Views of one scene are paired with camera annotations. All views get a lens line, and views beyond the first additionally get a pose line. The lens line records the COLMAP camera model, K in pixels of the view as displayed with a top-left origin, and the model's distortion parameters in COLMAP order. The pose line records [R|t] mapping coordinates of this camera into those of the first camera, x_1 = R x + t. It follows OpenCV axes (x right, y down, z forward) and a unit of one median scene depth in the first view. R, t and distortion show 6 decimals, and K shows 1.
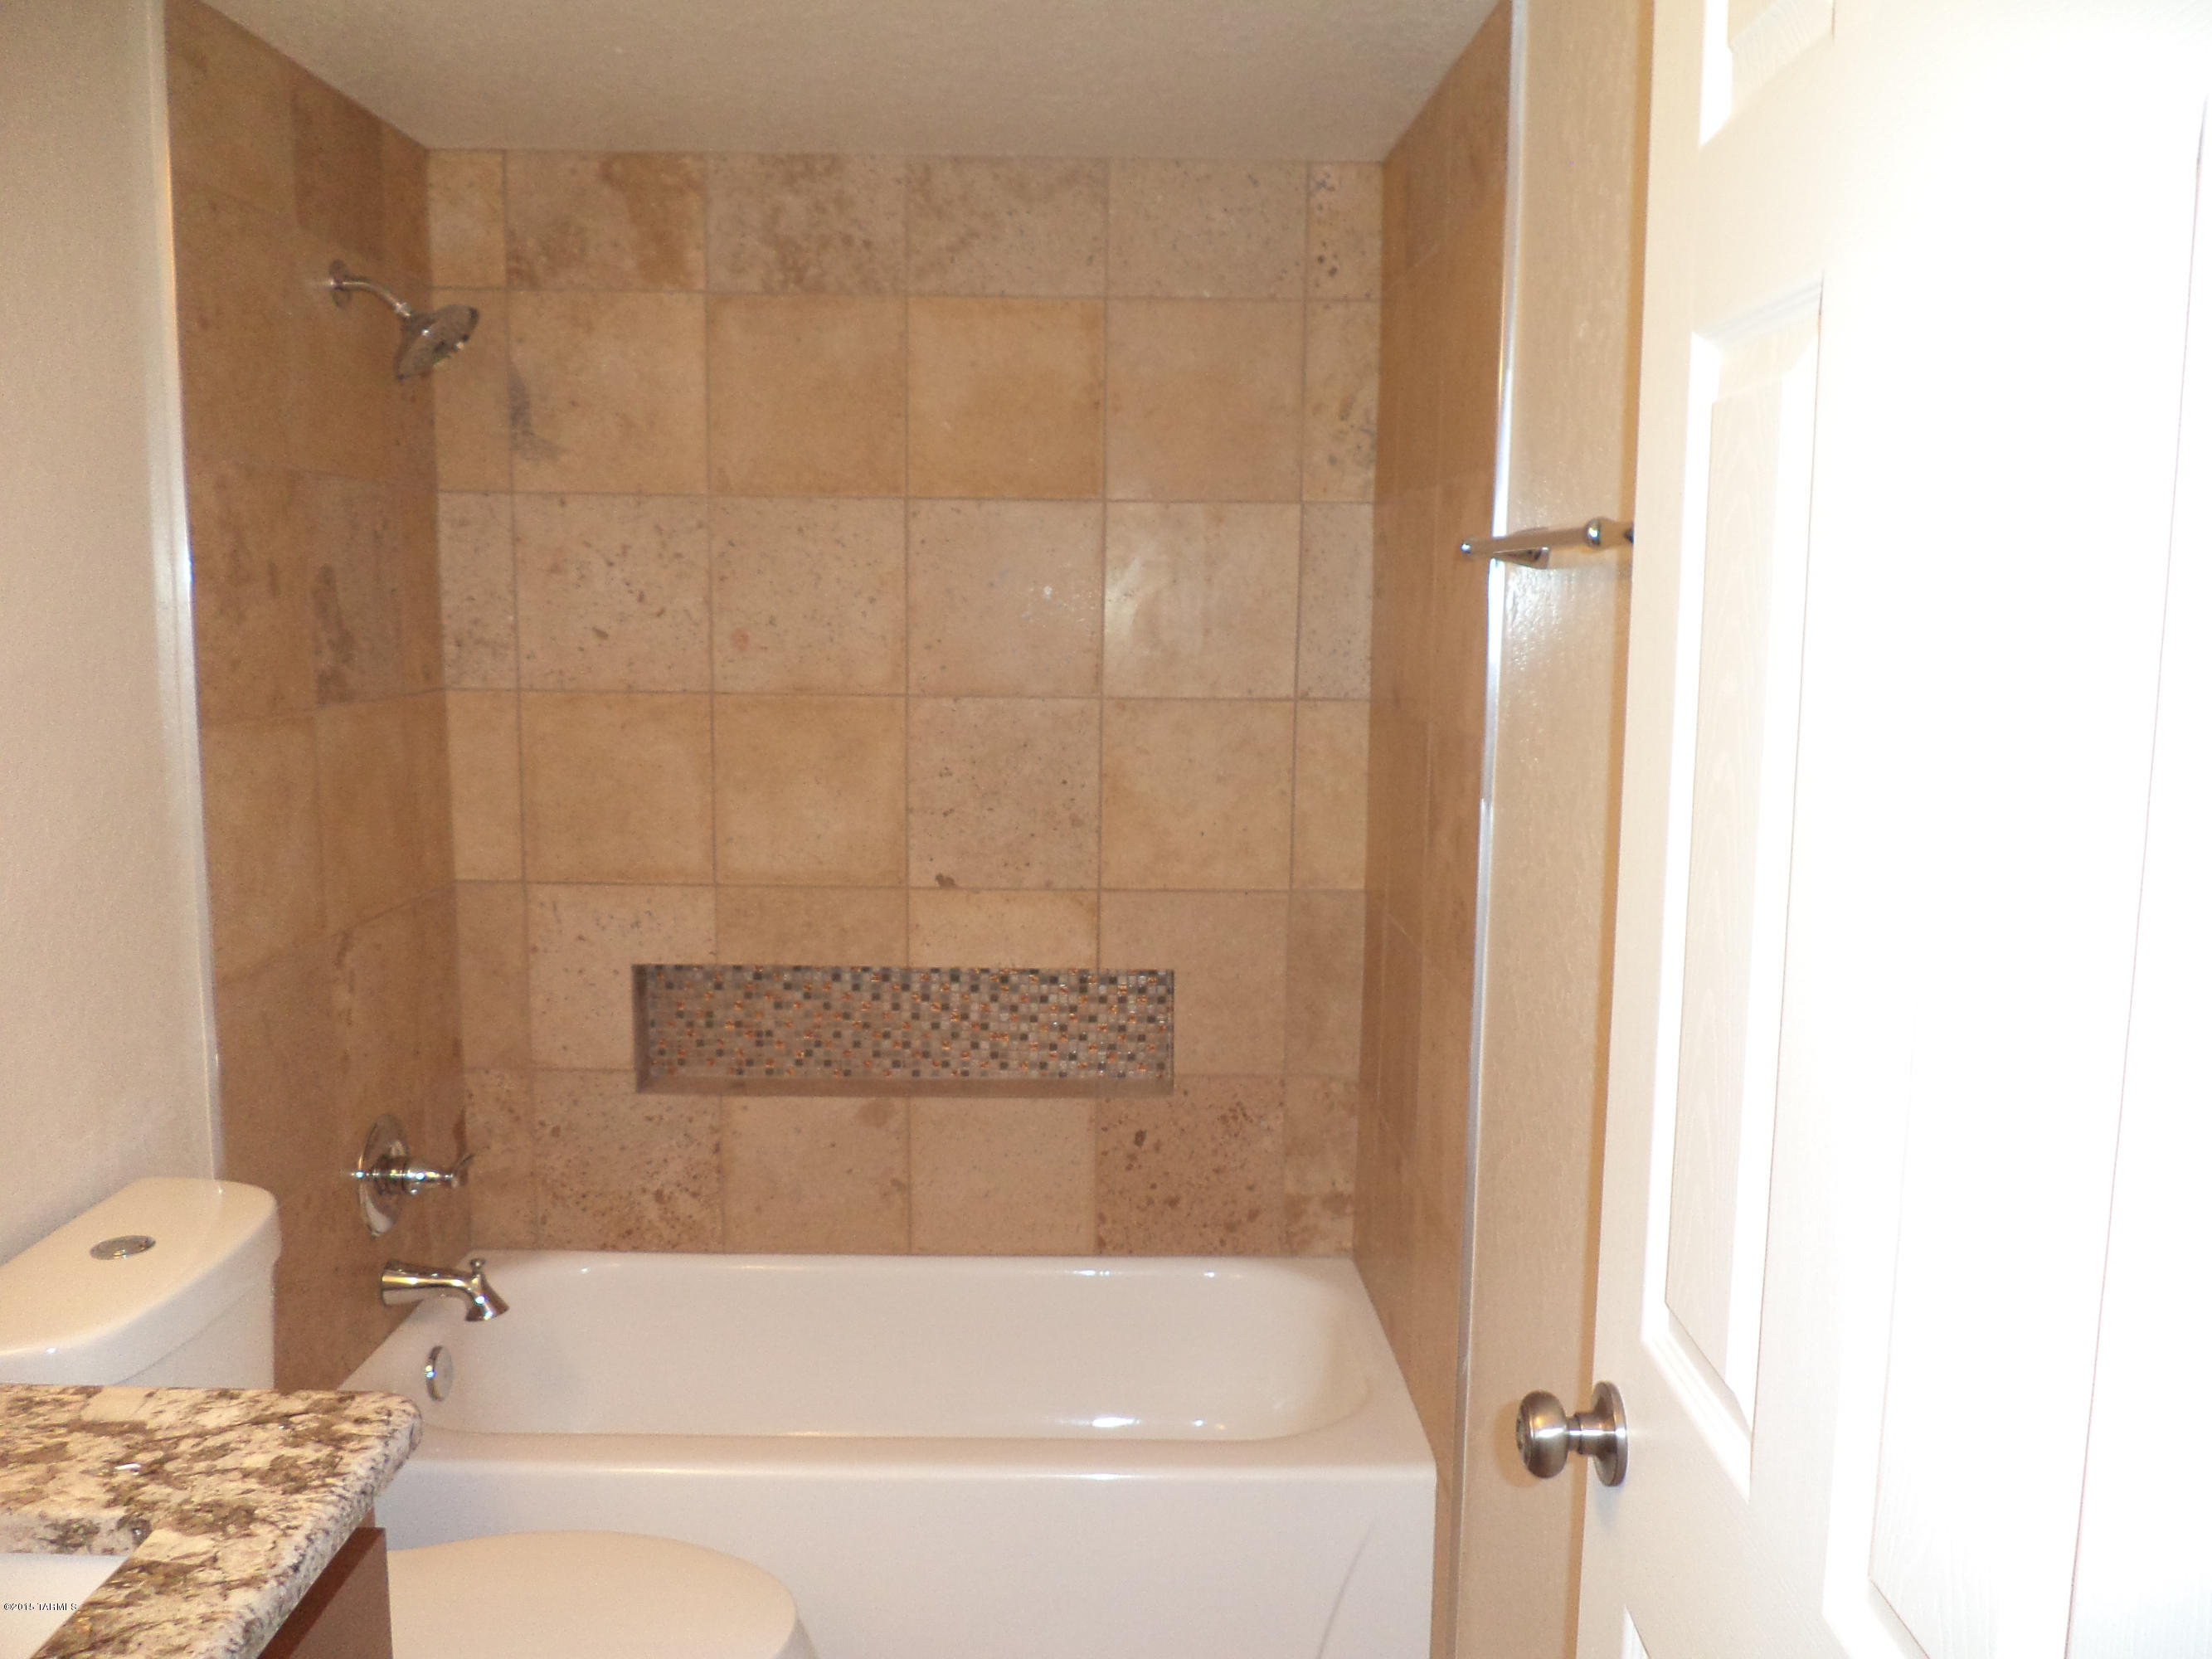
lens RADIAL K [[1770.9, 0, 1110.6], [0, 1770.9, 825.6], [0, 0, 1]] dist [-0.046578, 0.004071]
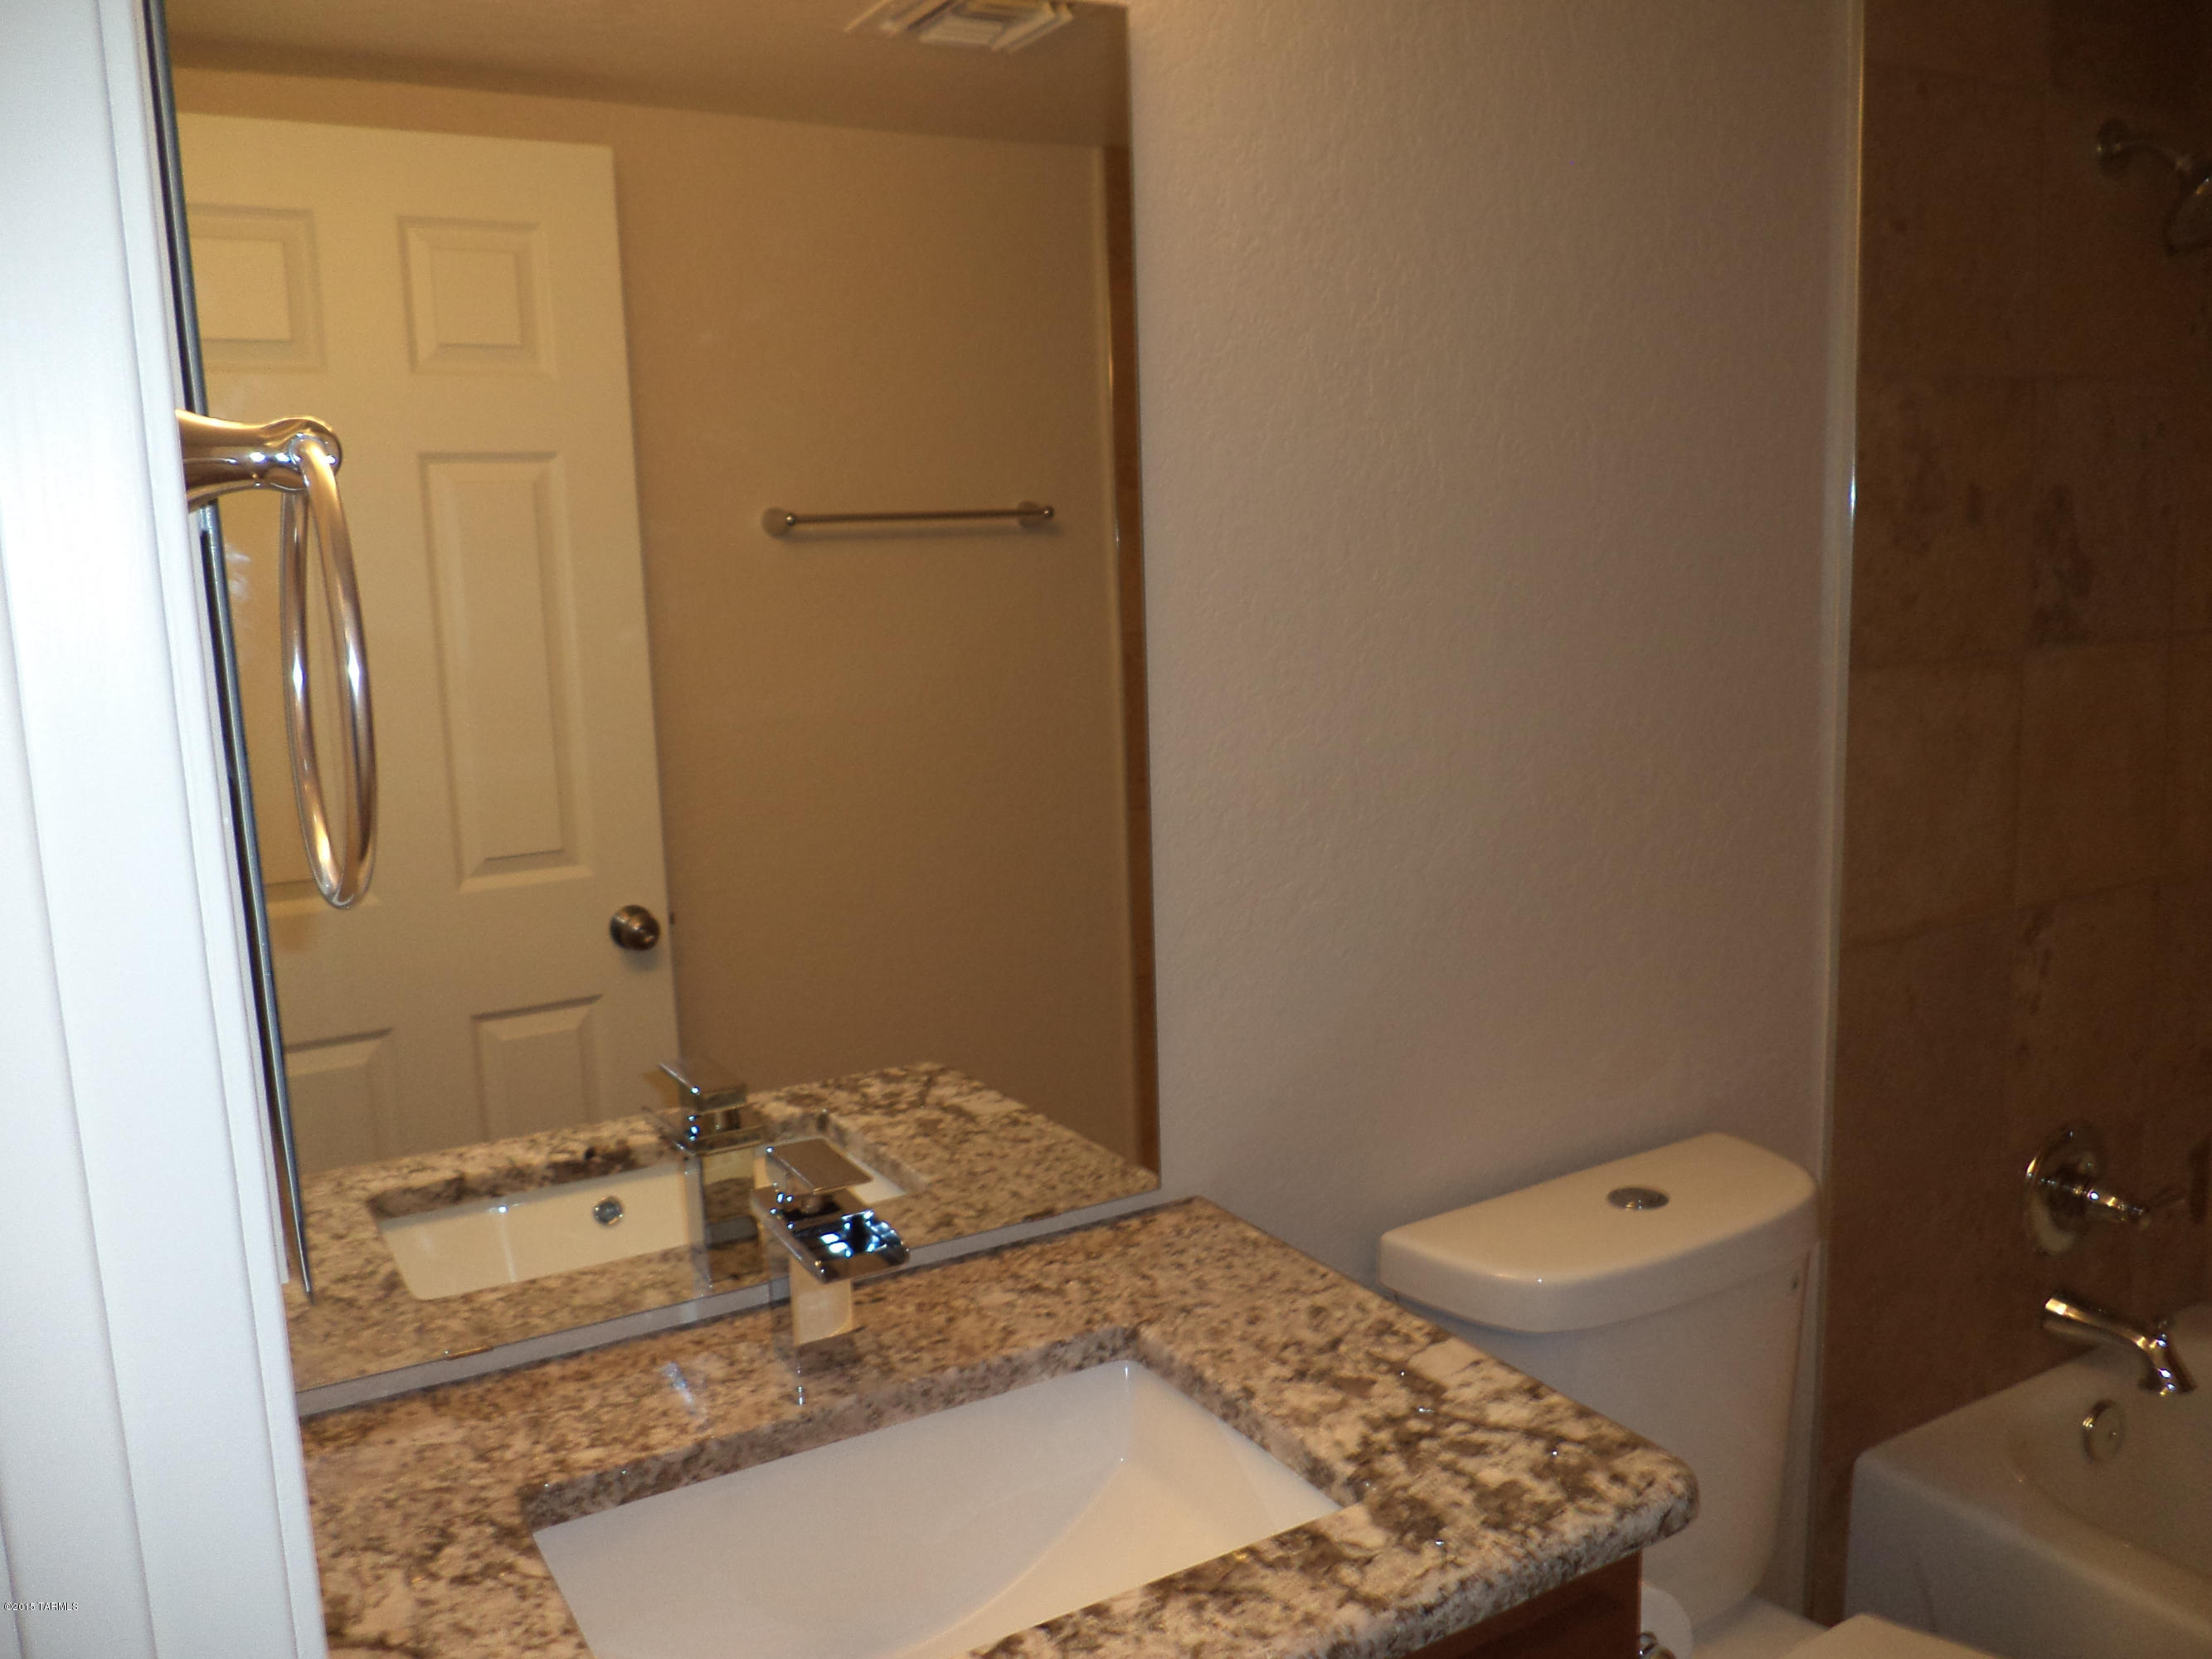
lens RADIAL K [[1770.9, 0, 1105.8], [0, 1770.9, 835.4], [0, 0, 1]] dist [-0.046578, 0.004071]
pose [[0.483439, 0.114434, -0.867866, 0.184527], [-0.067625, 0.993338, 0.093308, -0.049737], [0.872762, 0.013581, 0.487957, 0.345247]]
